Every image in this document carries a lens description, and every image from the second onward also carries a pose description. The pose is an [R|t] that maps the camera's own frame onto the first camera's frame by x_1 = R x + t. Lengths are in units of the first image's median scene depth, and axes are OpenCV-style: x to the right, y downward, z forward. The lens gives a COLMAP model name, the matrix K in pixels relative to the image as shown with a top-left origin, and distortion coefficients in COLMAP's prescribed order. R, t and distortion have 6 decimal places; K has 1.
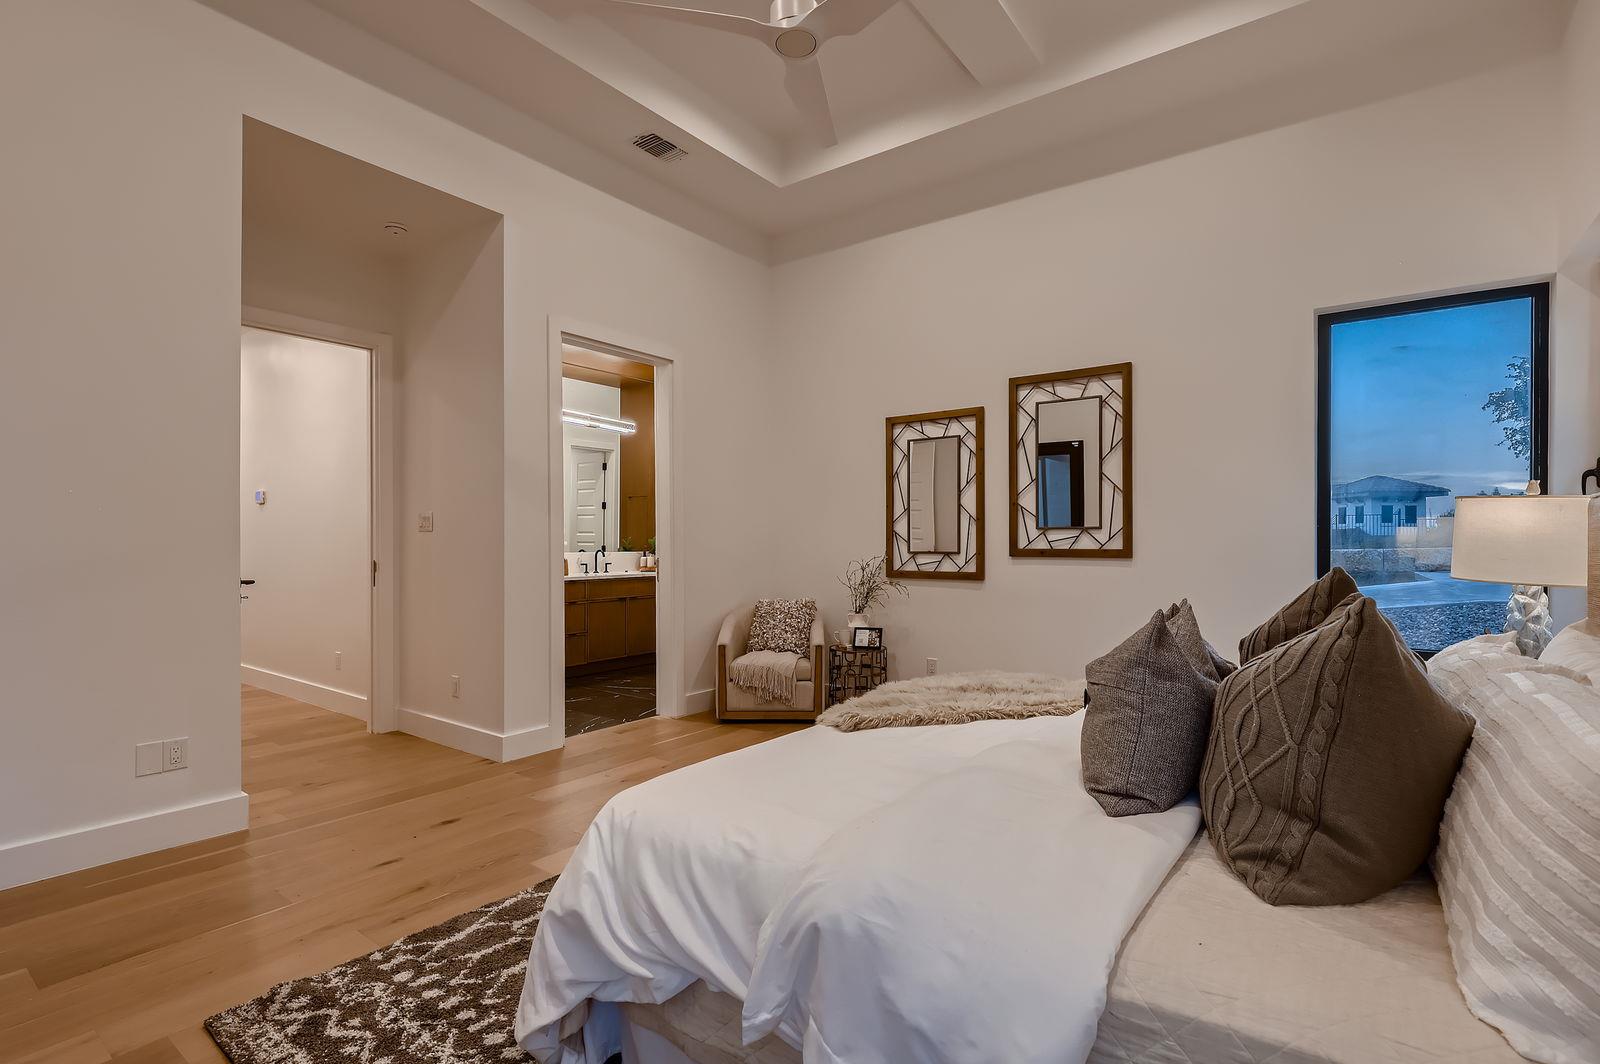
lens RADIAL K [[727.6, 0, 795.9], [0, 727.6, 545.5], [0, 0, 1]] dist [0.002238, 0.000408]
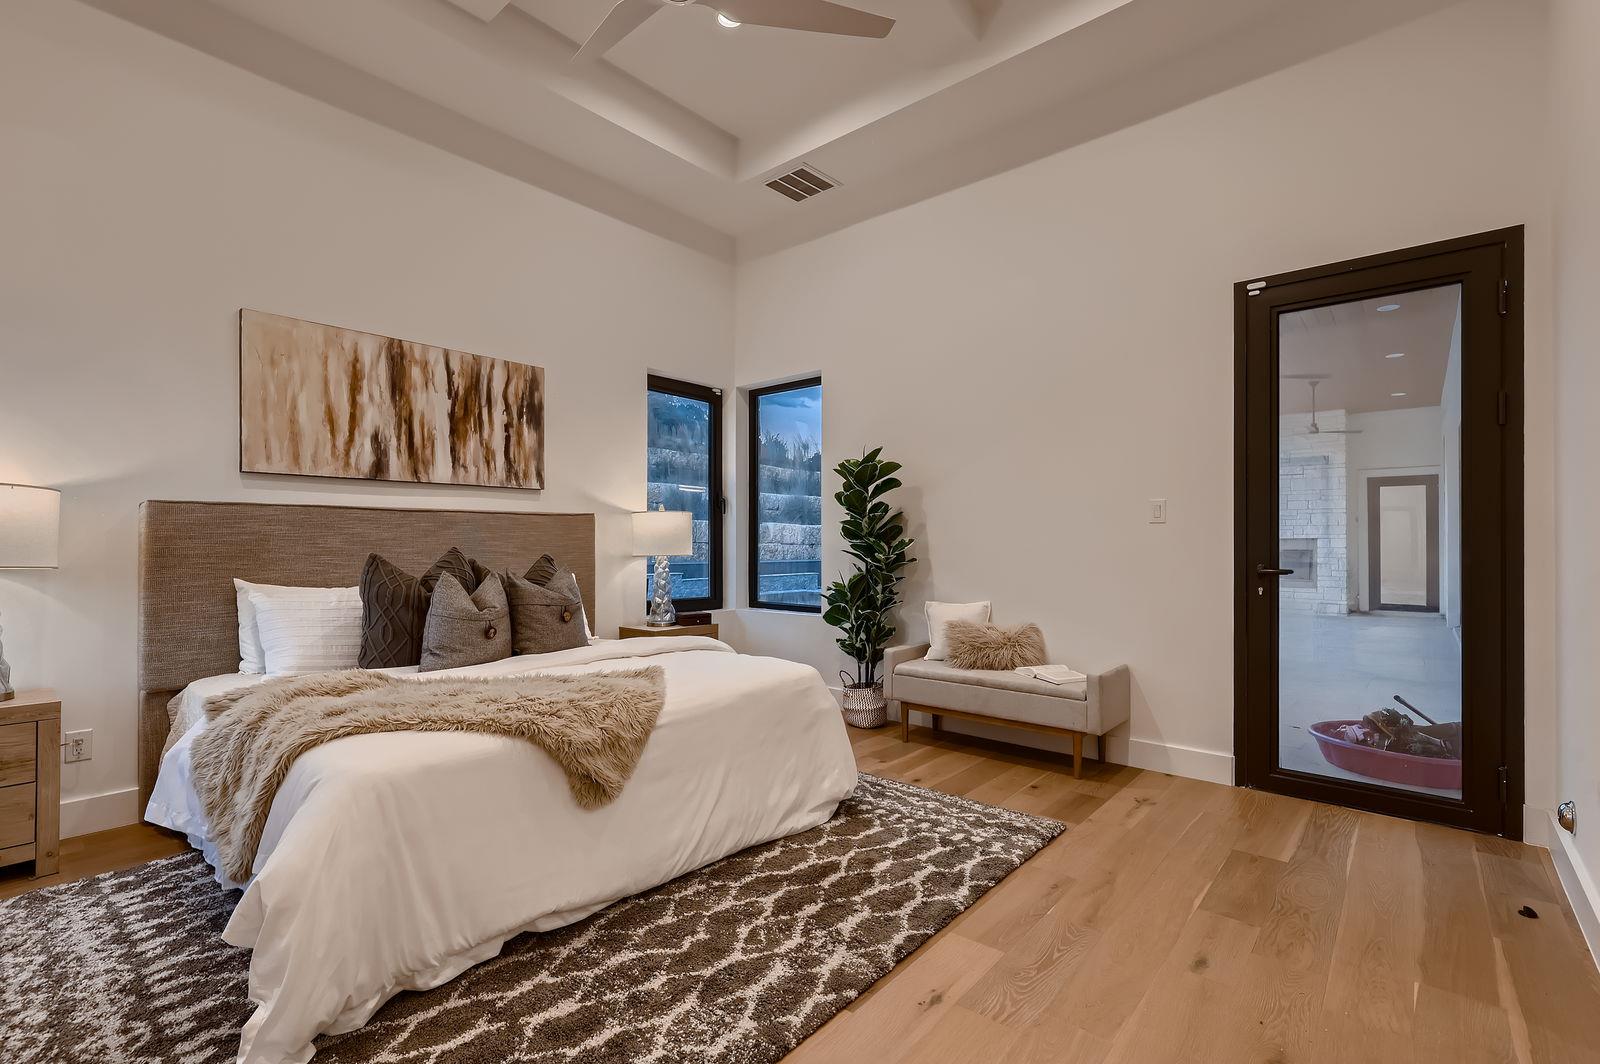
lens RADIAL K [[727.6, 0, 795.9], [0, 727.6, 545.5], [0, 0, 1]] dist [0.002238, 0.000408]
pose [[-0.998588, 0.000558, 0.053114, -0.100228], [0.000780, 0.999991, 0.004161, 0.005156], [-0.053111, 0.004197, -0.998580, 0.926445]]
